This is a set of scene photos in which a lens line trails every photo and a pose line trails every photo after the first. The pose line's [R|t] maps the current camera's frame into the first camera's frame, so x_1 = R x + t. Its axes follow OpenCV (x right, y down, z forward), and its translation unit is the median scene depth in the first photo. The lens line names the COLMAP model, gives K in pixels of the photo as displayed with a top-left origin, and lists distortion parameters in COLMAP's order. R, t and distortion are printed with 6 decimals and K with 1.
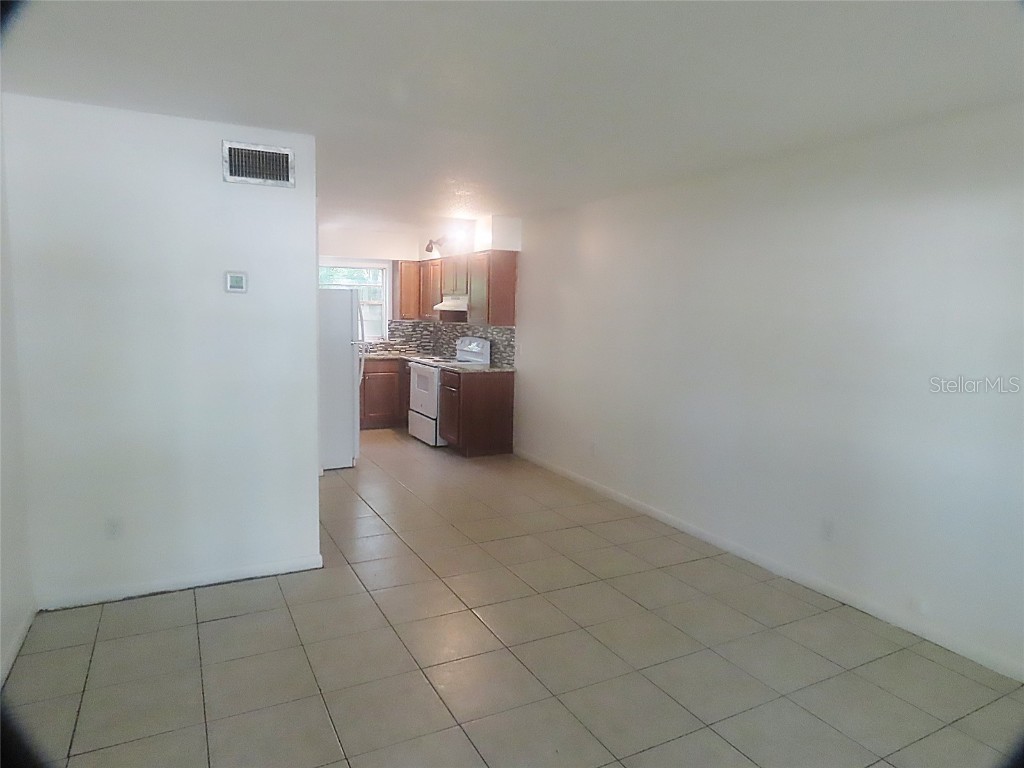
lens RADIAL K [[642.0, 0, 512.0], [0, 642.0, 384.0], [0, 0, 1]] dist [-0.016186, 0.001353]
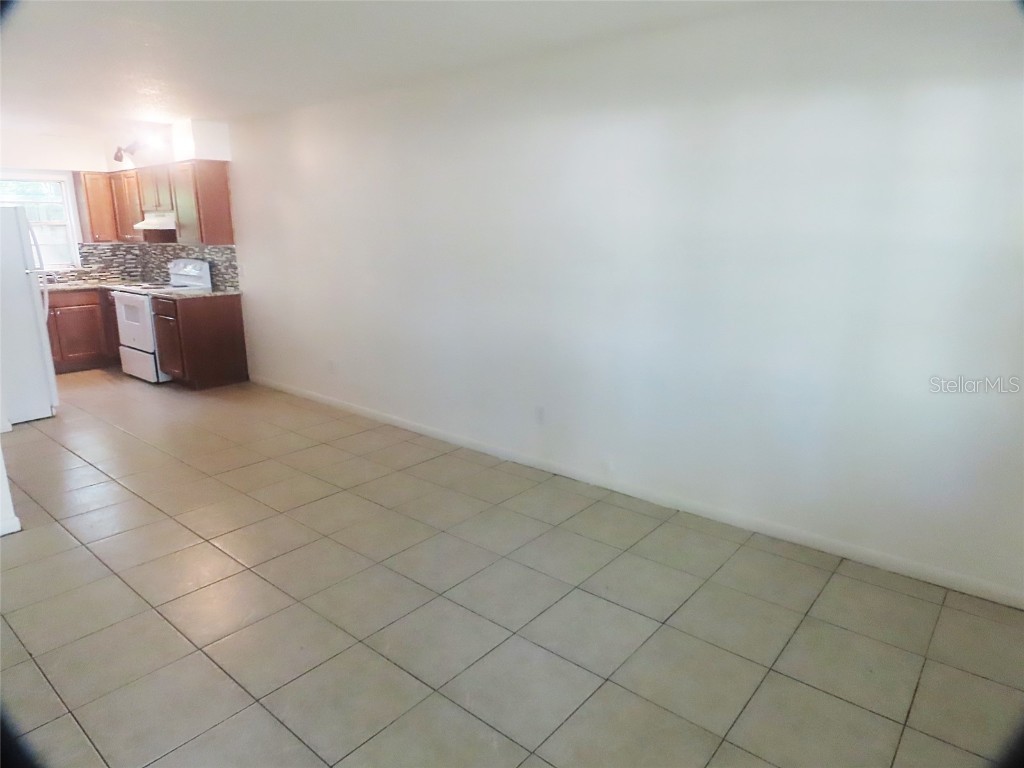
lens RADIAL K [[642.0, 0, 512.0], [0, 642.0, 384.0], [0, 0, 1]] dist [-0.016186, 0.001353]
pose [[0.925654, -0.112895, 0.361137, 0.017928], [0.065415, 0.987827, 0.141136, 0.003970], [-0.372674, -0.107019, 0.921771, -0.019339]]
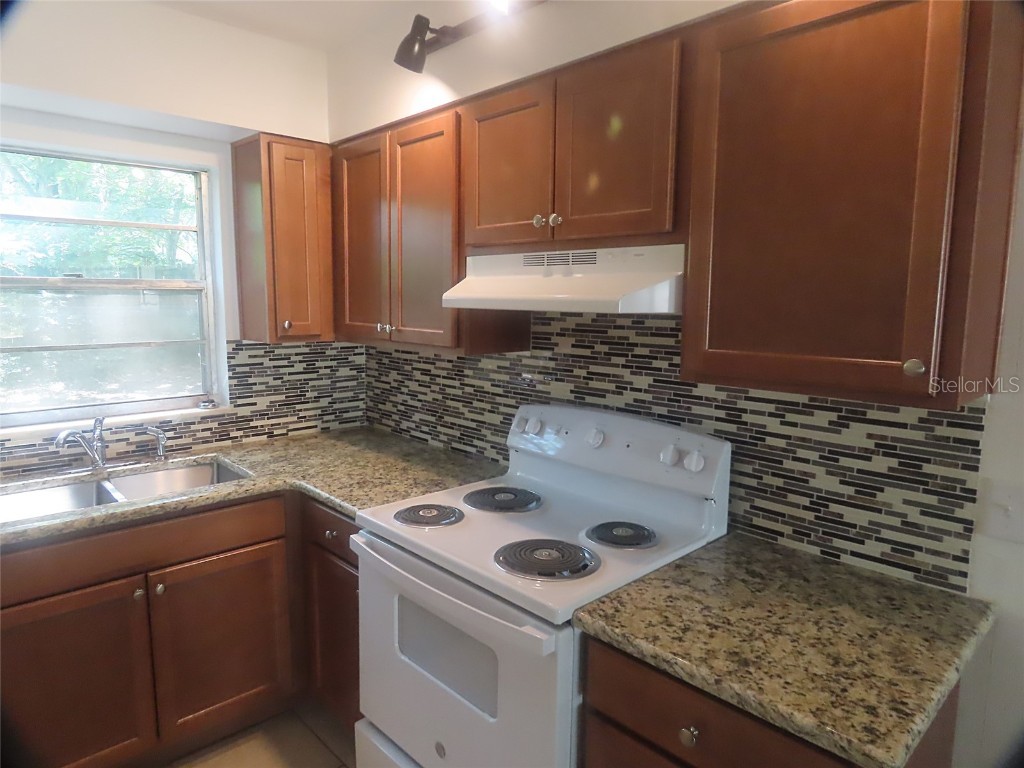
lens RADIAL K [[642.0, 0, 512.0], [0, 642.0, 384.0], [0, 0, 1]] dist [-0.016186, 0.001353]
pose [[0.962300, -0.048462, 0.267637, -0.174485], [0.043039, 0.998733, 0.026095, -0.097972], [-0.268562, -0.013592, 0.963166, 0.807026]]
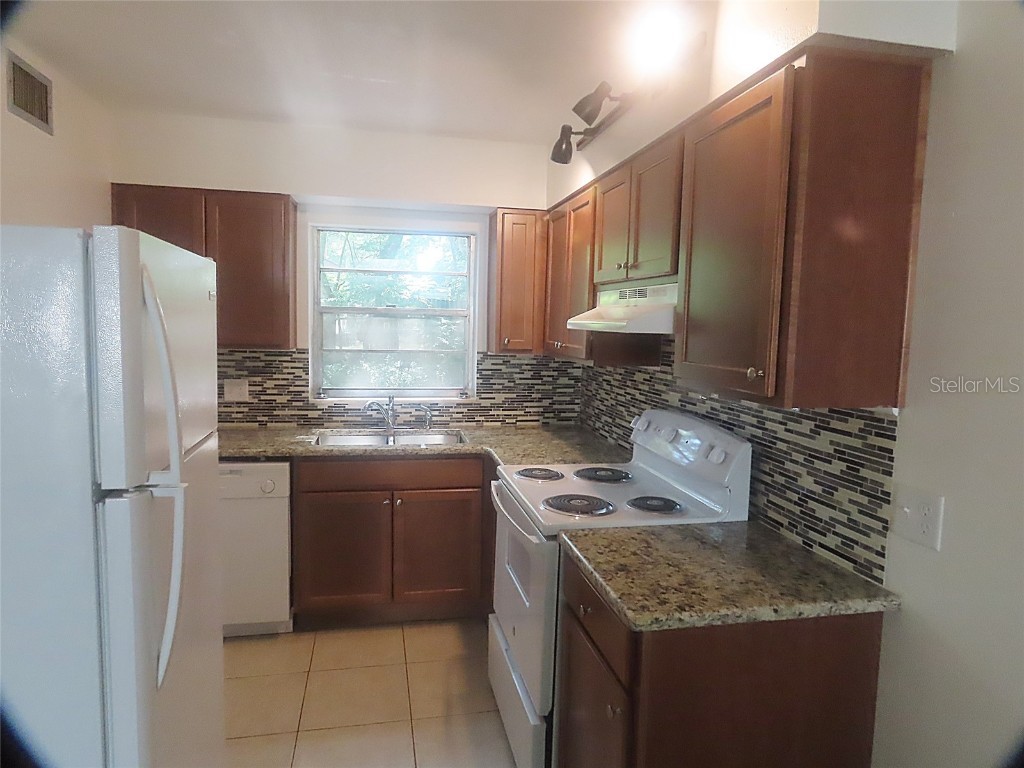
lens RADIAL K [[642.0, 0, 512.0], [0, 642.0, 384.0], [0, 0, 1]] dist [-0.016186, 0.001353]
pose [[0.960828, 0.027985, -0.275730, -0.059568], [-0.035347, 0.999138, -0.021765, -0.083514], [0.274884, 0.030658, 0.960989, 0.709822]]
